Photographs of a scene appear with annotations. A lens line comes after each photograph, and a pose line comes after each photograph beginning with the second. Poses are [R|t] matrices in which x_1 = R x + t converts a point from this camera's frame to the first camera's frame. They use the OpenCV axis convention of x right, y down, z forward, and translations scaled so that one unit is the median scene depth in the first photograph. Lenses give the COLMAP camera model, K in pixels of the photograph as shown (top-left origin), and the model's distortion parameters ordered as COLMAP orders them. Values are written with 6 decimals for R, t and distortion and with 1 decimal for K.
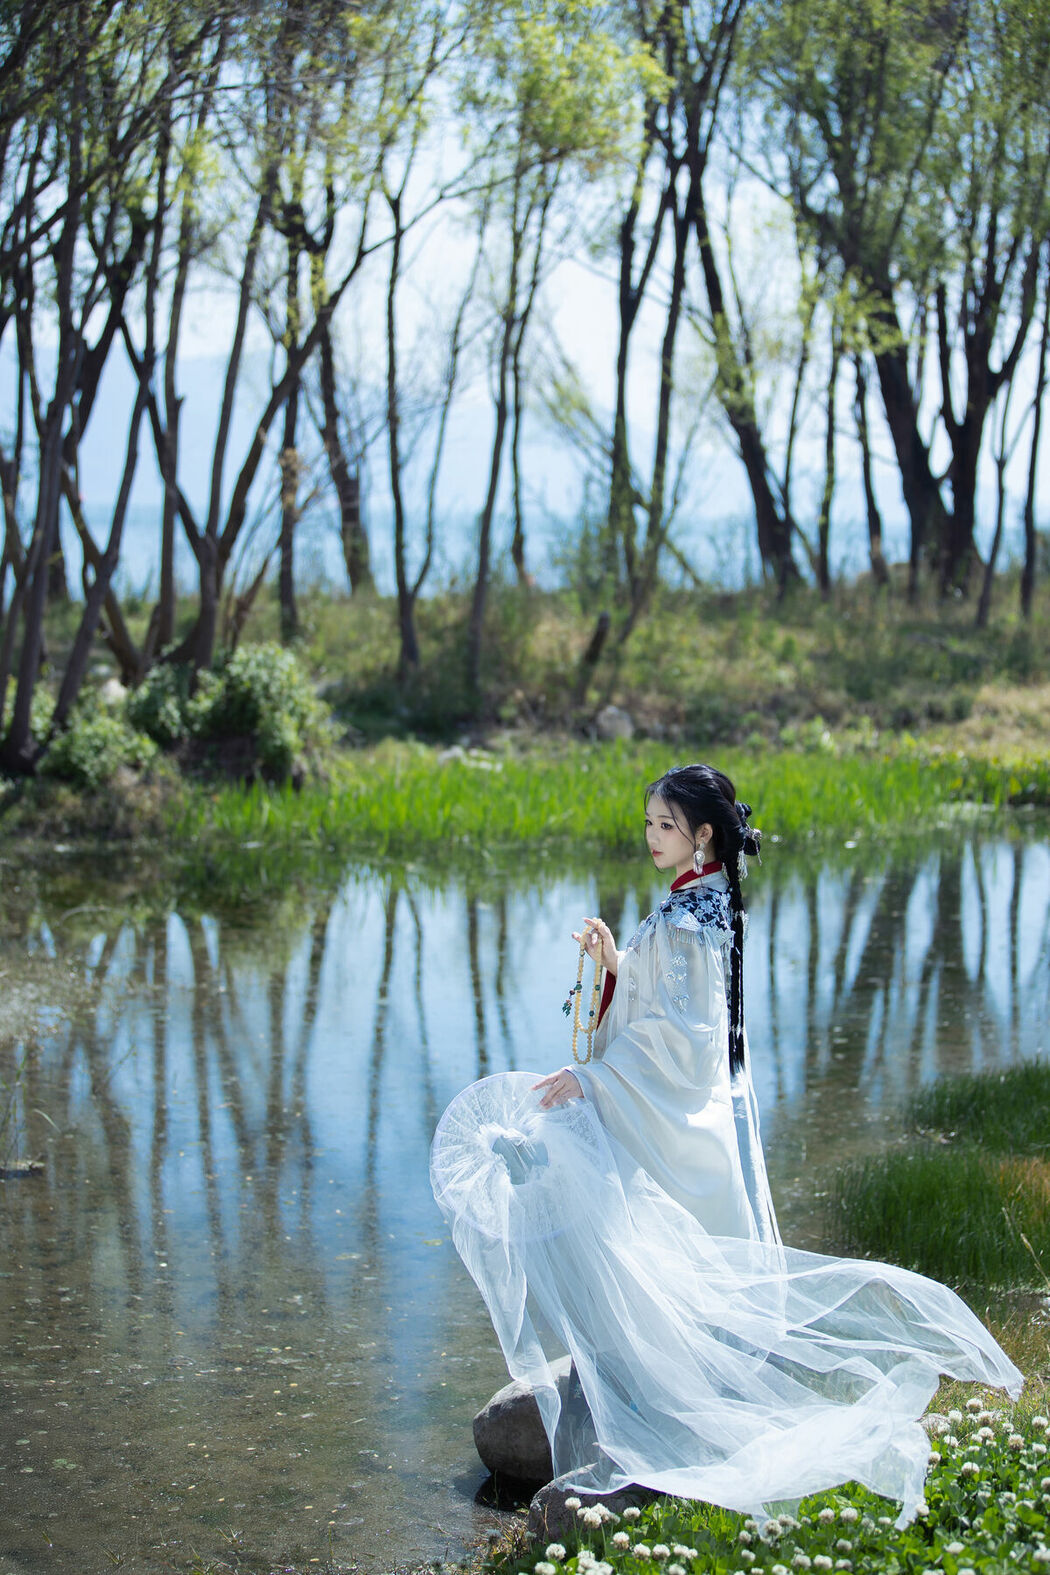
lens RADIAL K [[3155.3, 0, 524.8], [0, 3155.3, 788.3], [0, 0, 1]] dist [0.057479, 0.000000]
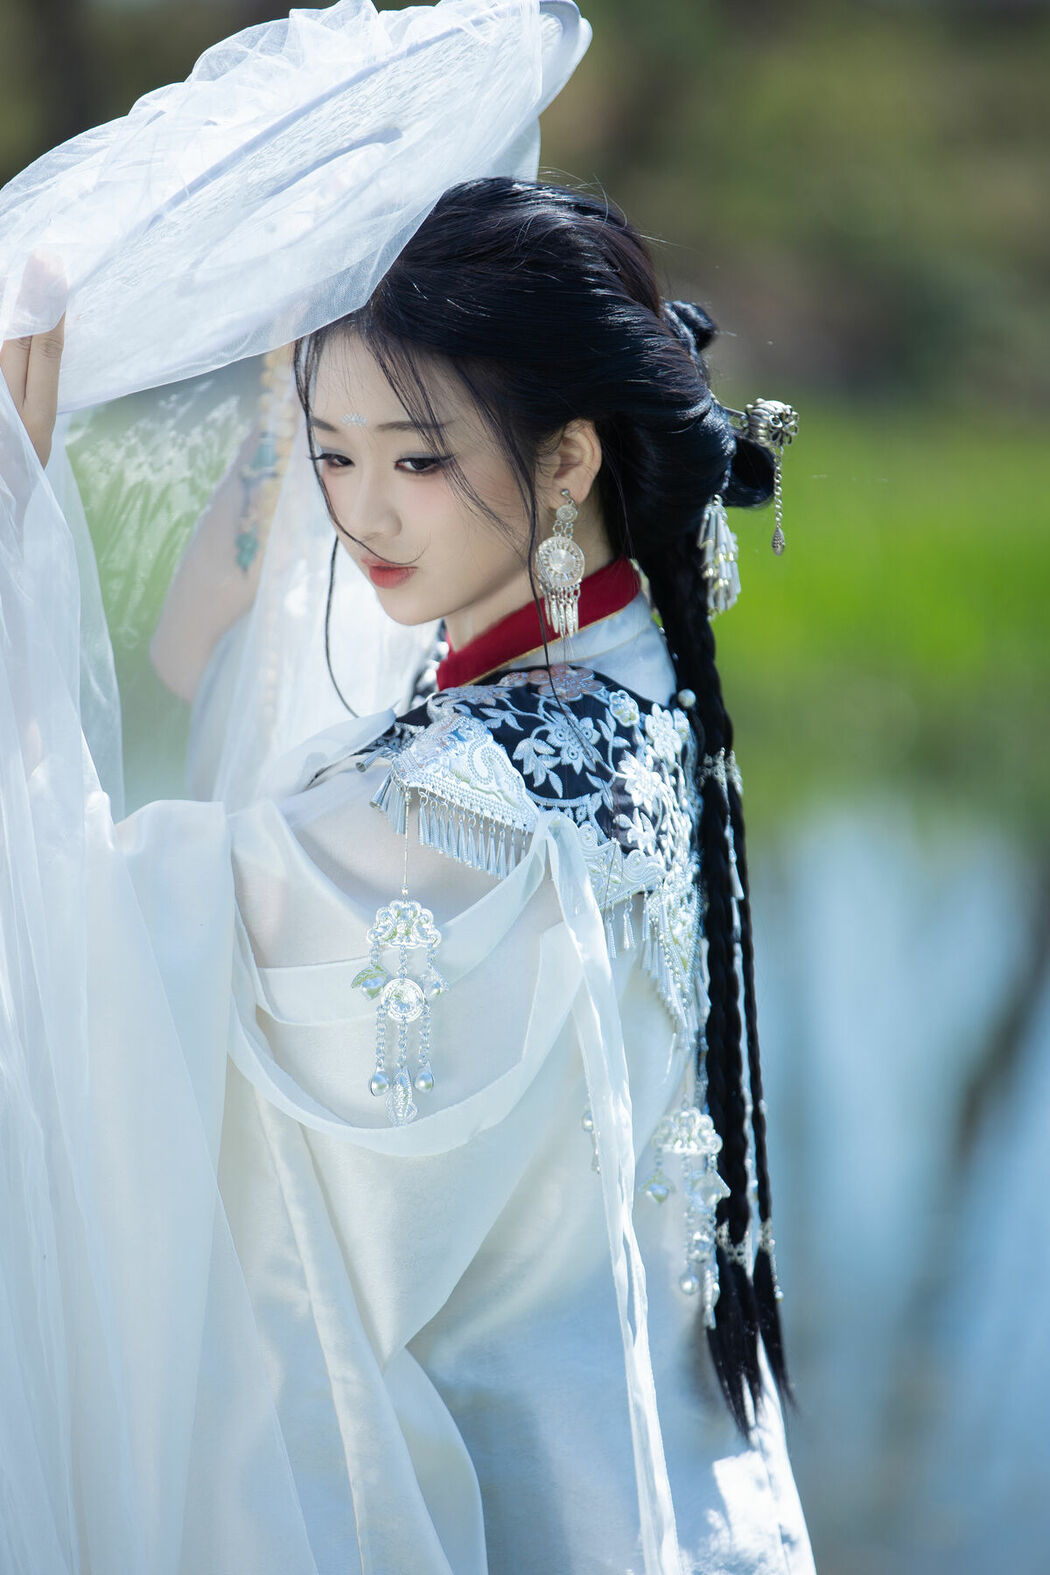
lens RADIAL K [[8996.7, 0, 525.0], [0, 8996.7, 787.5], [0, 0, 1]] dist [-0.280921, 0.000000]
pose [[0.996606, -0.067955, 0.046461, 0.018468], [0.066192, 0.997065, 0.038476, 0.012875], [-0.048939, -0.035270, 0.998179, 0.279580]]
